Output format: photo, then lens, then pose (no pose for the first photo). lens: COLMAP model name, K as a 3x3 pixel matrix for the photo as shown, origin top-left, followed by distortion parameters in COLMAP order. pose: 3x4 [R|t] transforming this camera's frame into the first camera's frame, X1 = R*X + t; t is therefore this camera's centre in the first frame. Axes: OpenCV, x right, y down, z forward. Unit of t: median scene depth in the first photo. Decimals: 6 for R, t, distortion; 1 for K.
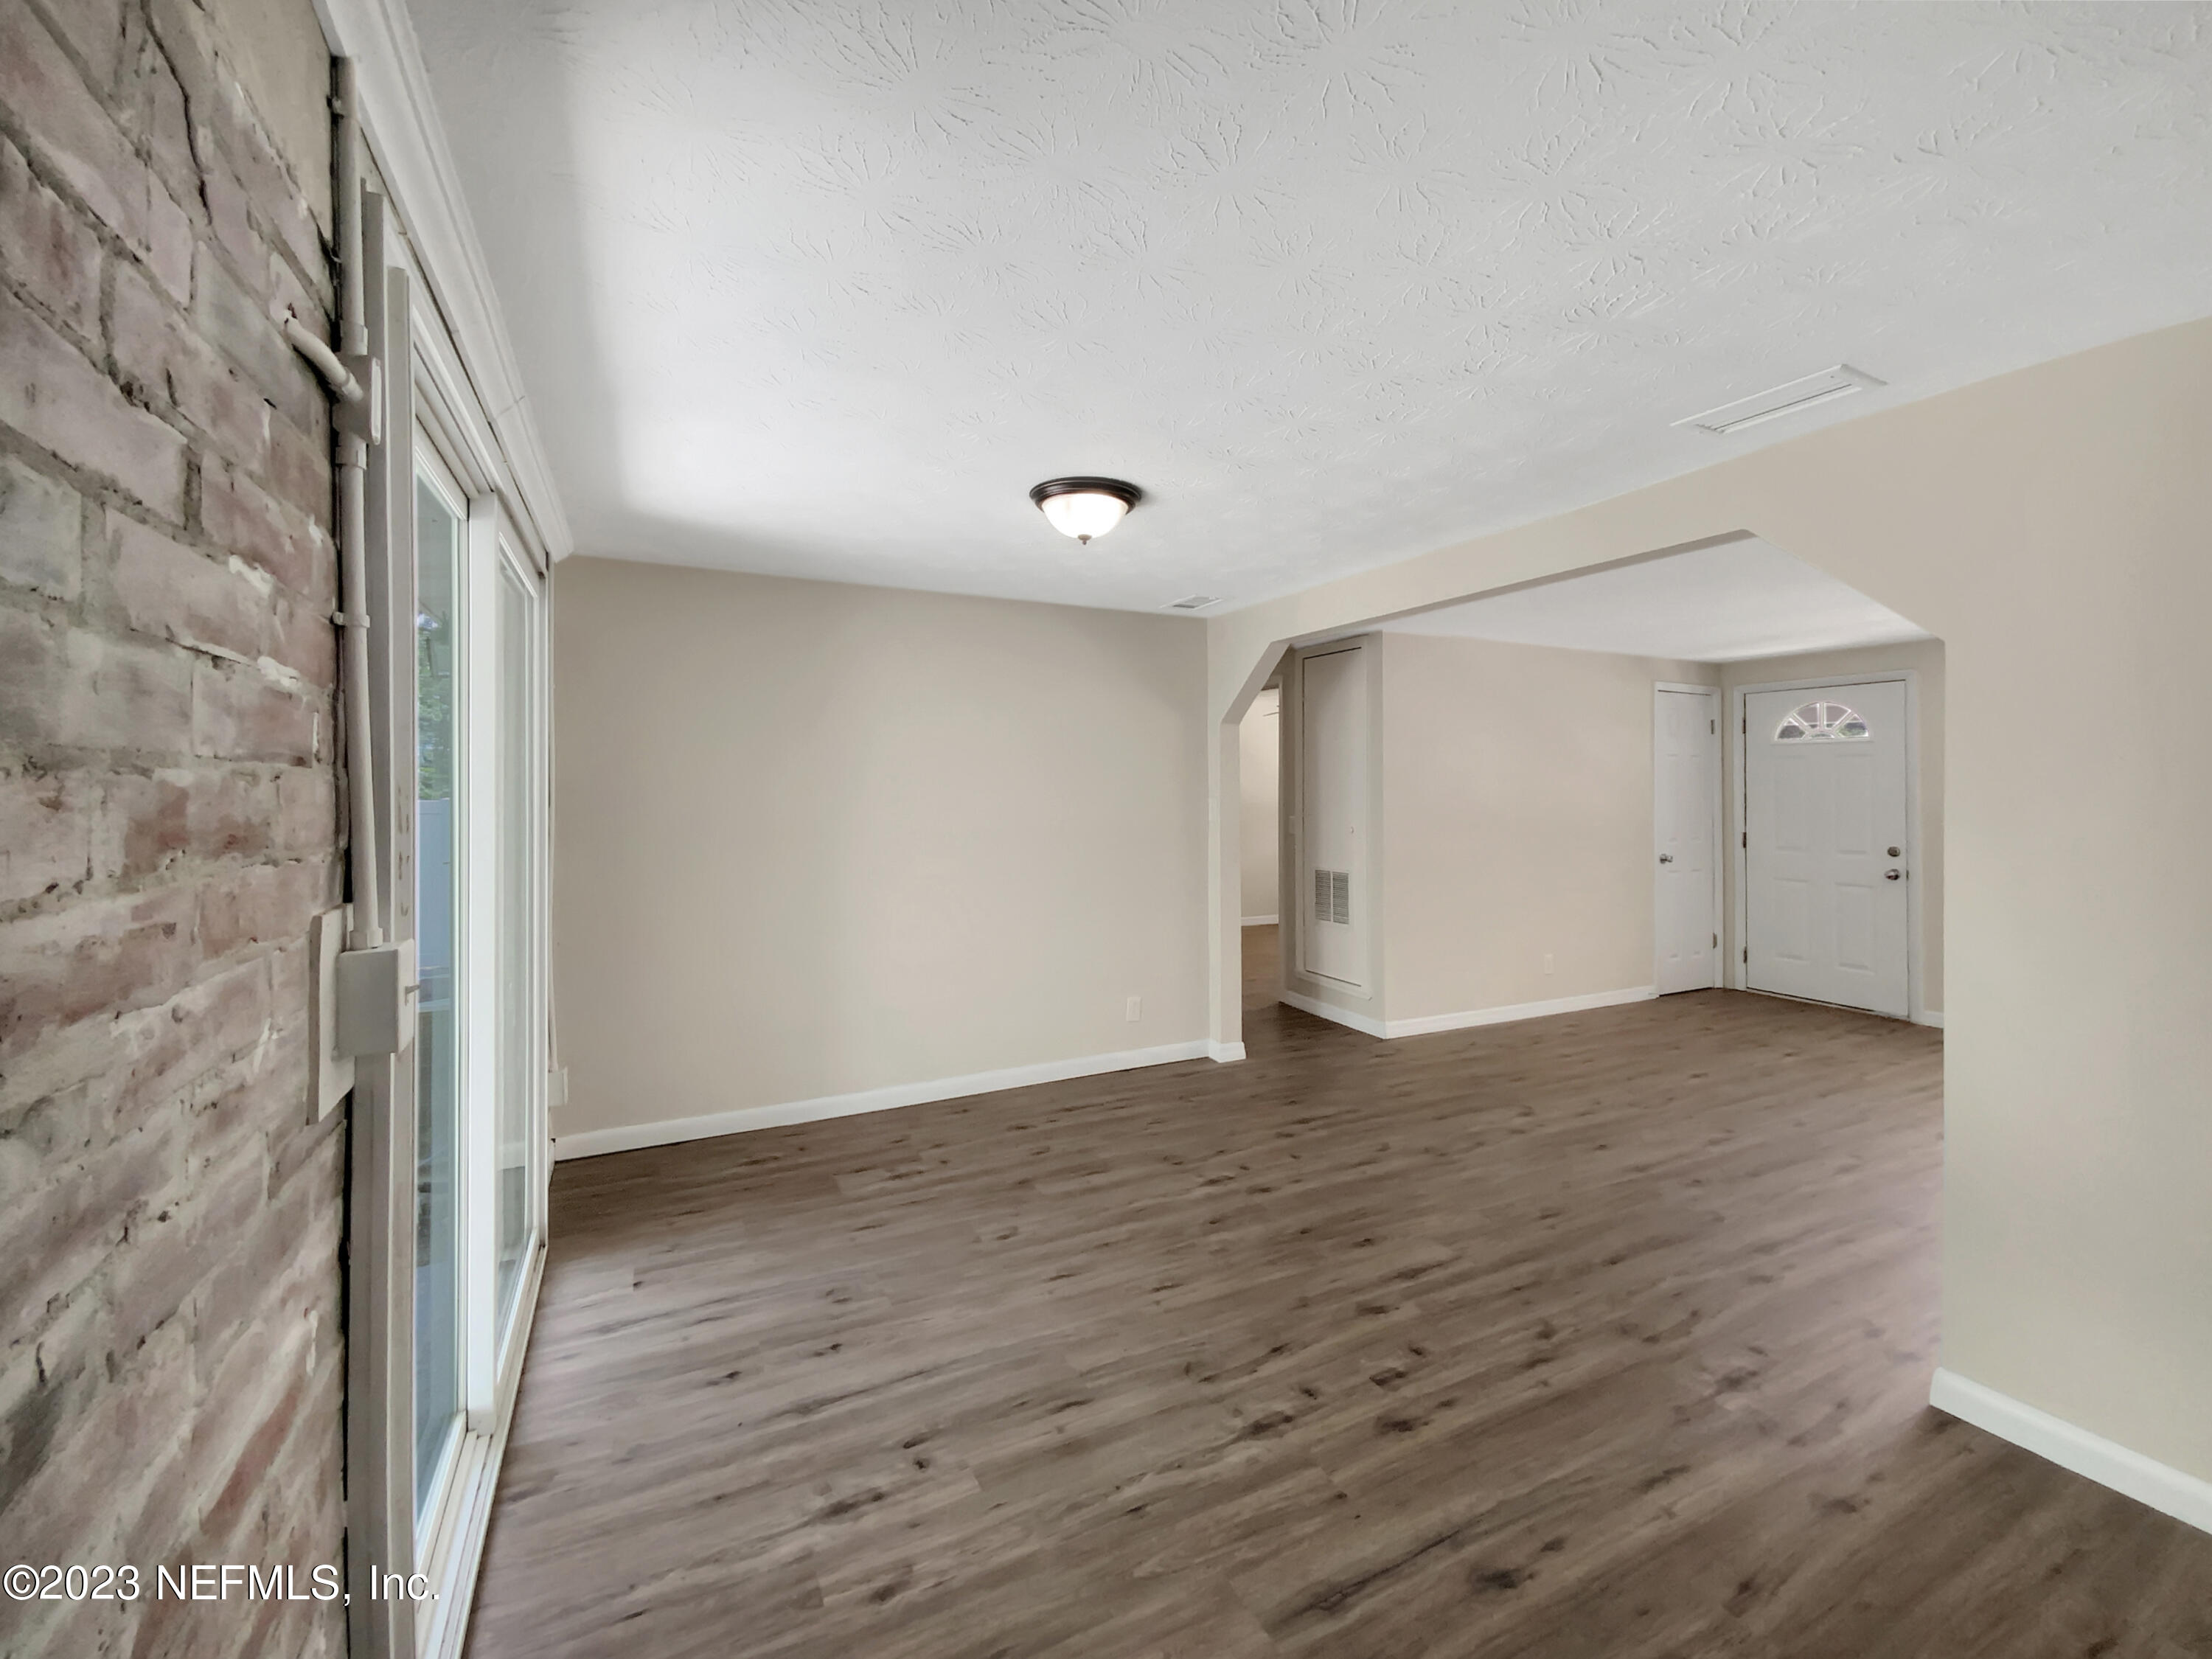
lens RADIAL K [[917.0, 0, 1099.5], [0, 917.0, 816.2], [0, 0, 1]] dist [-0.000160, 0.000098]
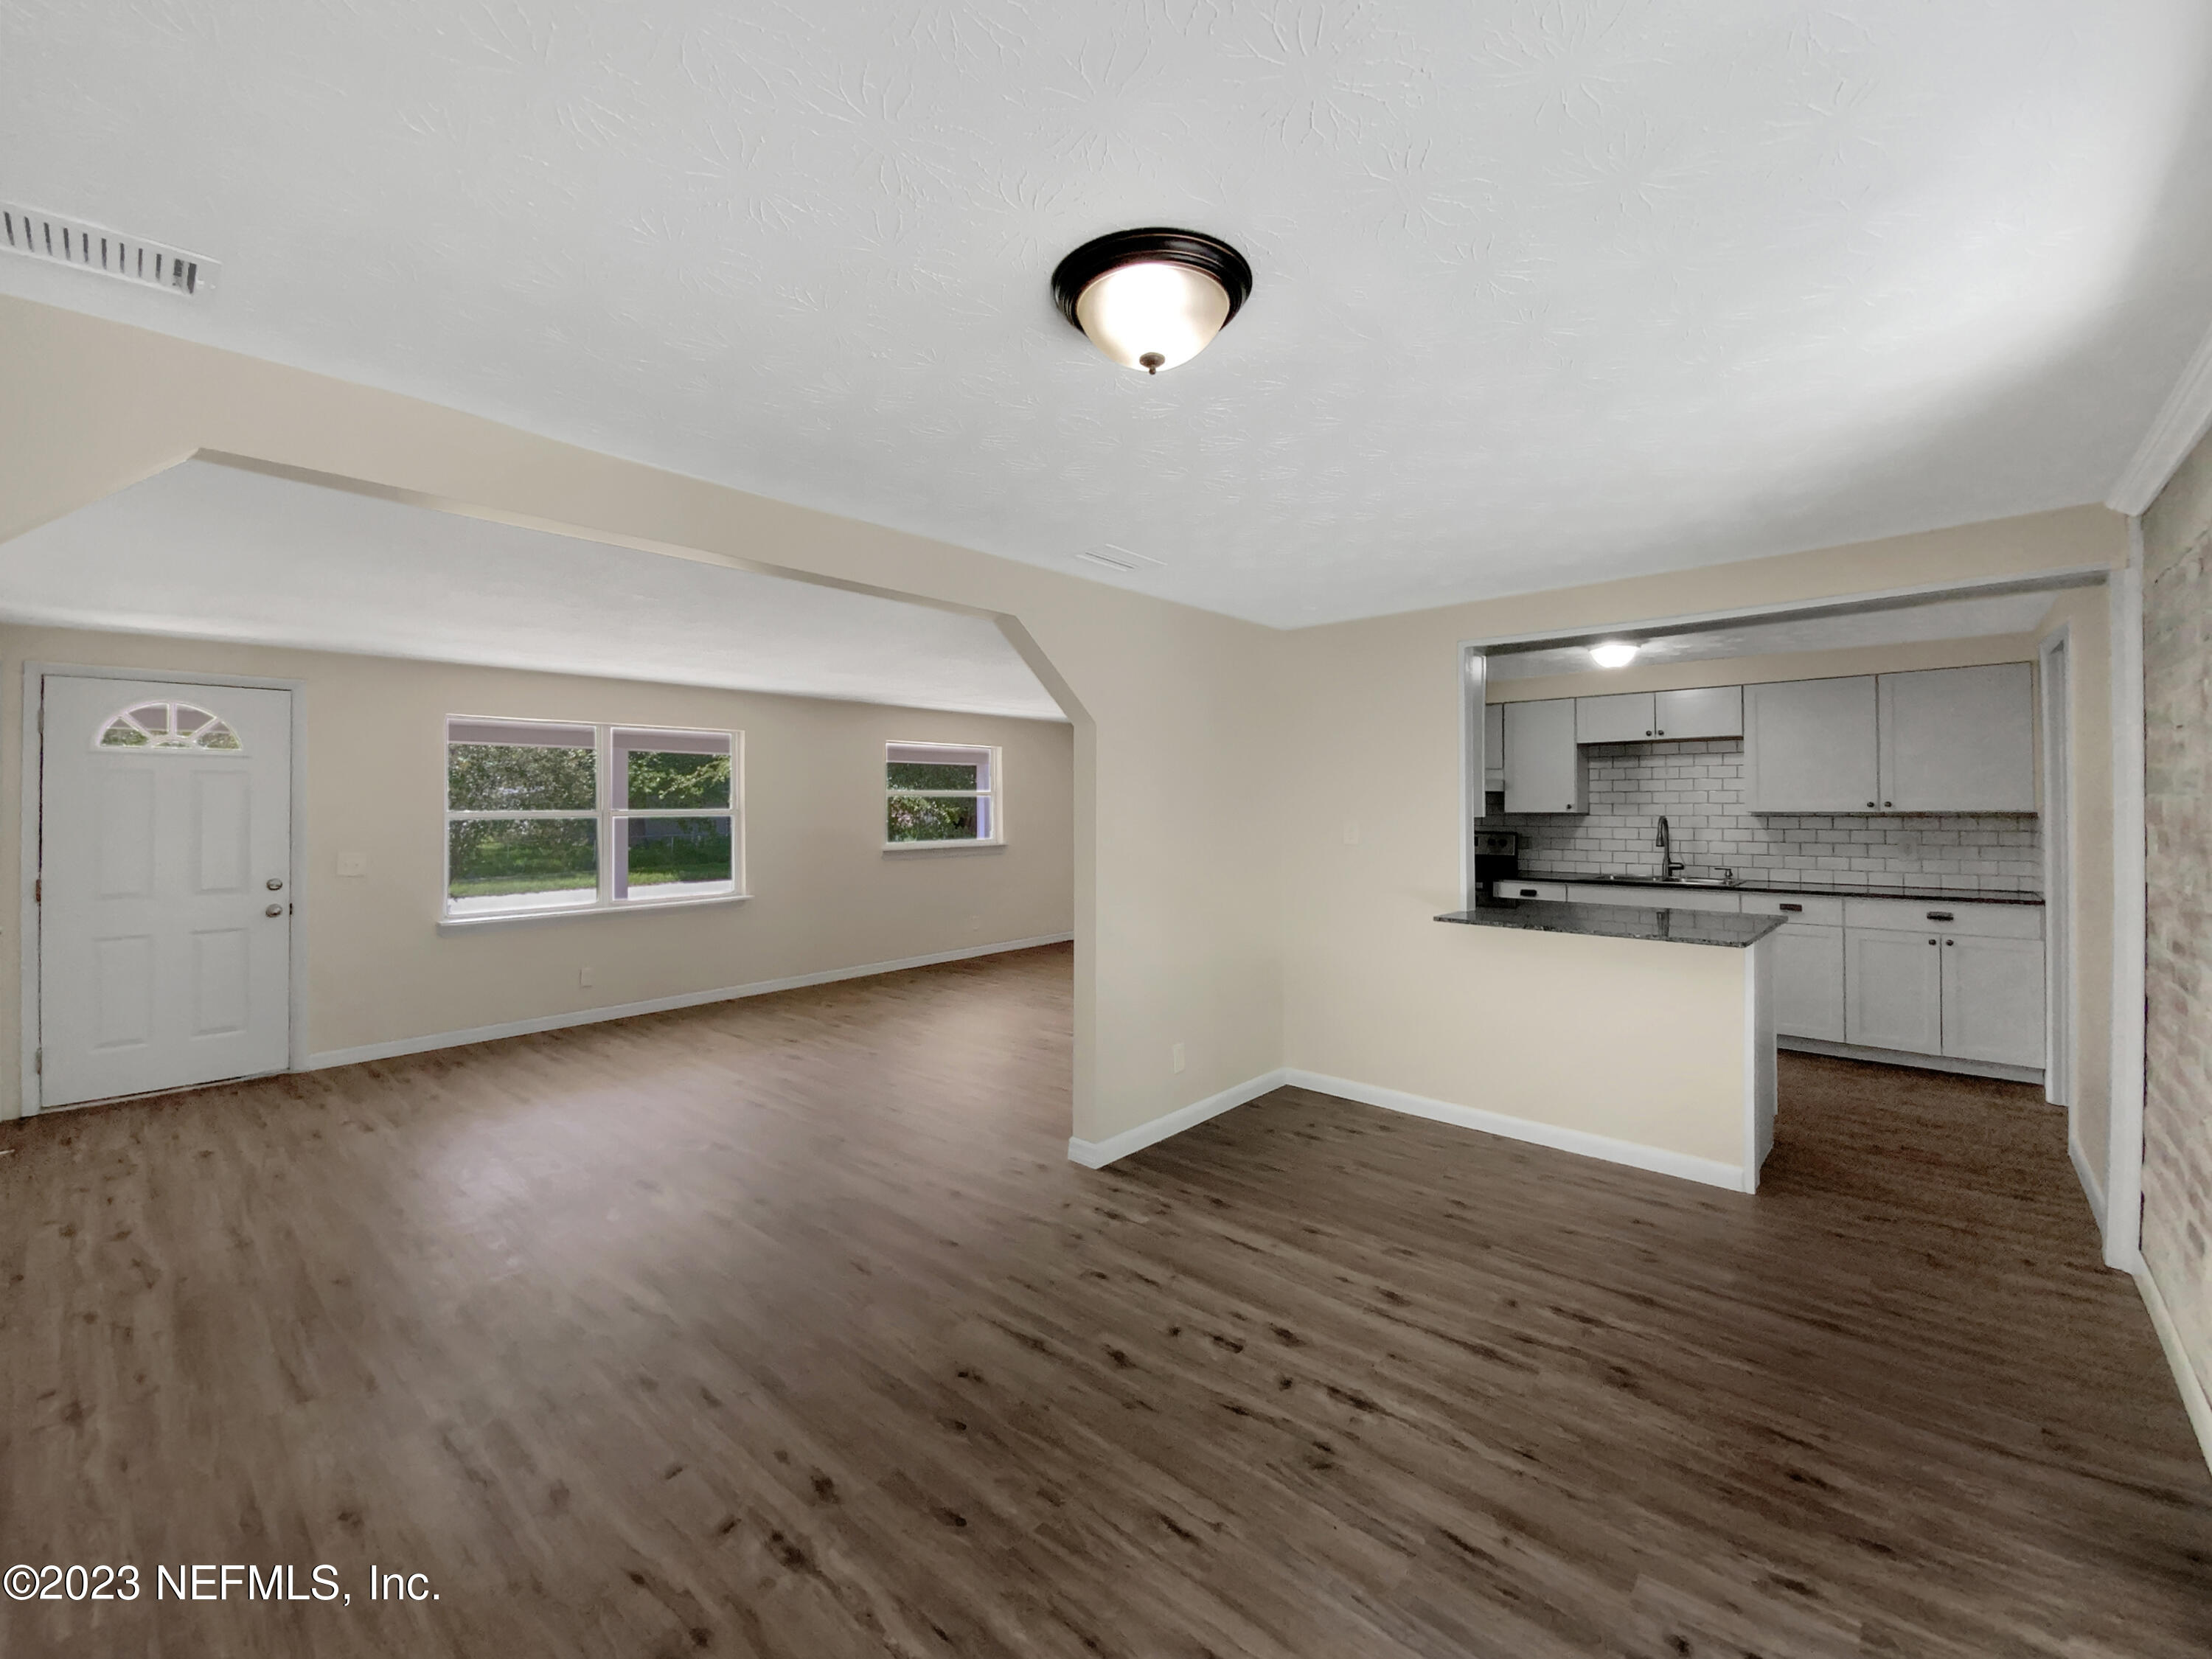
lens RADIAL K [[914.7, 0, 1105.1], [0, 914.7, 801.1], [0, 0, 1]] dist [0.027022, -0.020133]
pose [[-0.376149, 0.007256, 0.926531, -0.682698], [0.032664, 0.999452, 0.005434, -0.055243], [-0.925983, 0.032308, -0.376179, 1.572169]]
